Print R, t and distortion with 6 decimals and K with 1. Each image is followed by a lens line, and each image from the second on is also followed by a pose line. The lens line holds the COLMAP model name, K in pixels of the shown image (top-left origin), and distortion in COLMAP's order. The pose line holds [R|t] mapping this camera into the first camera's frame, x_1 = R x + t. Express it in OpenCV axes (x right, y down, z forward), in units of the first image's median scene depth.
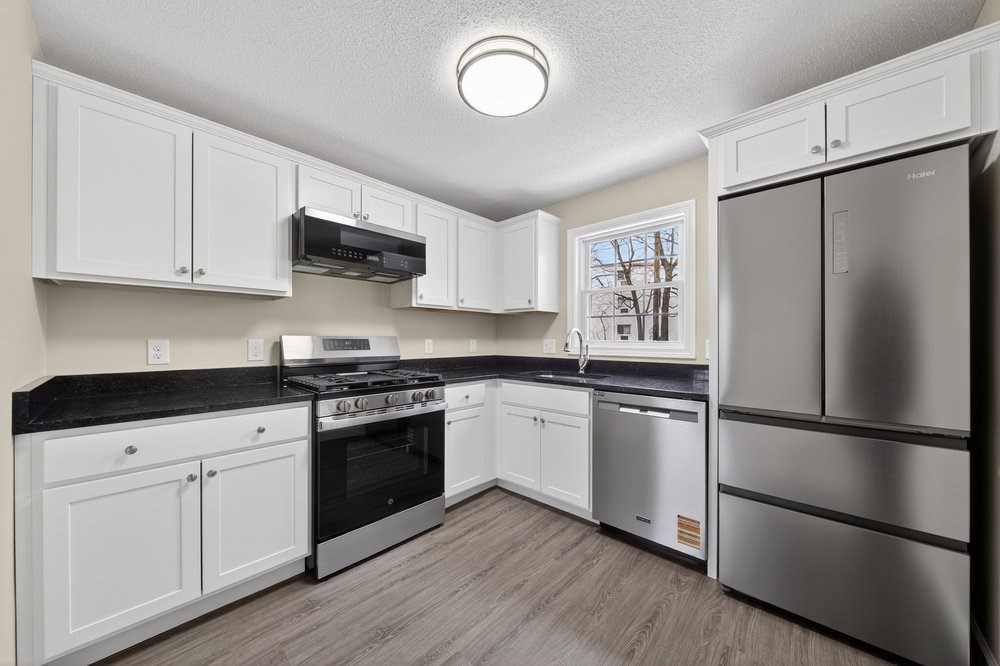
lens RADIAL K [[351.2, 0, 499.4], [0, 351.2, 338.9], [0, 0, 1]] dist [-0.004394, -0.000520]
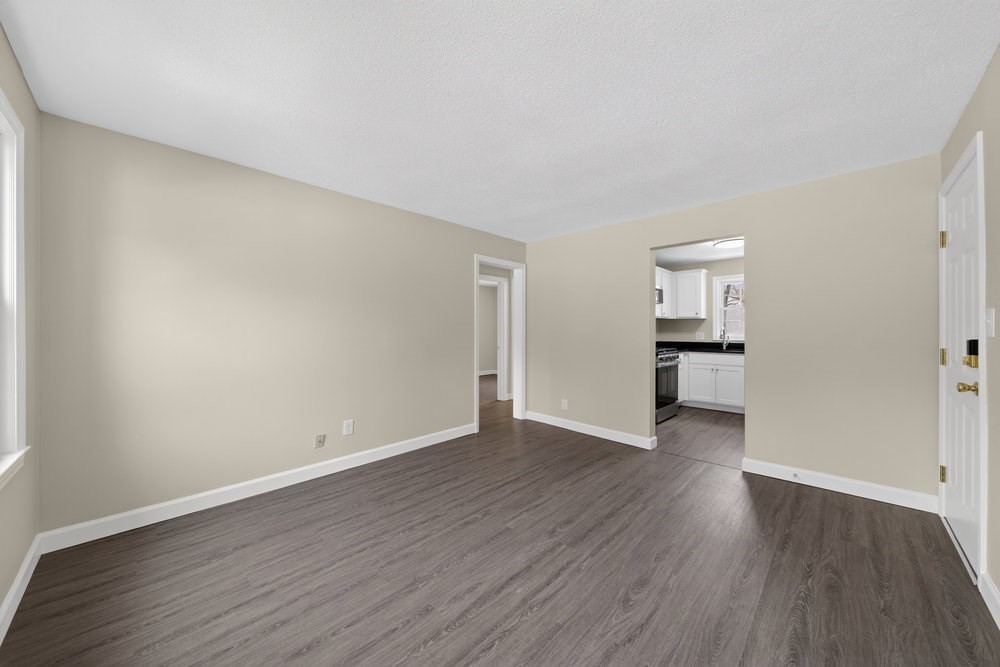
lens RADIAL K [[351.2, 0, 502.6], [0, 351.2, 332.0], [0, 0, 1]] dist [-0.004394, -0.000520]
pose [[0.999846, -0.003101, -0.017266, -1.322633], [0.003153, 0.999991, 0.003009, -0.017694], [0.017257, -0.003063, 0.999846, -1.365209]]
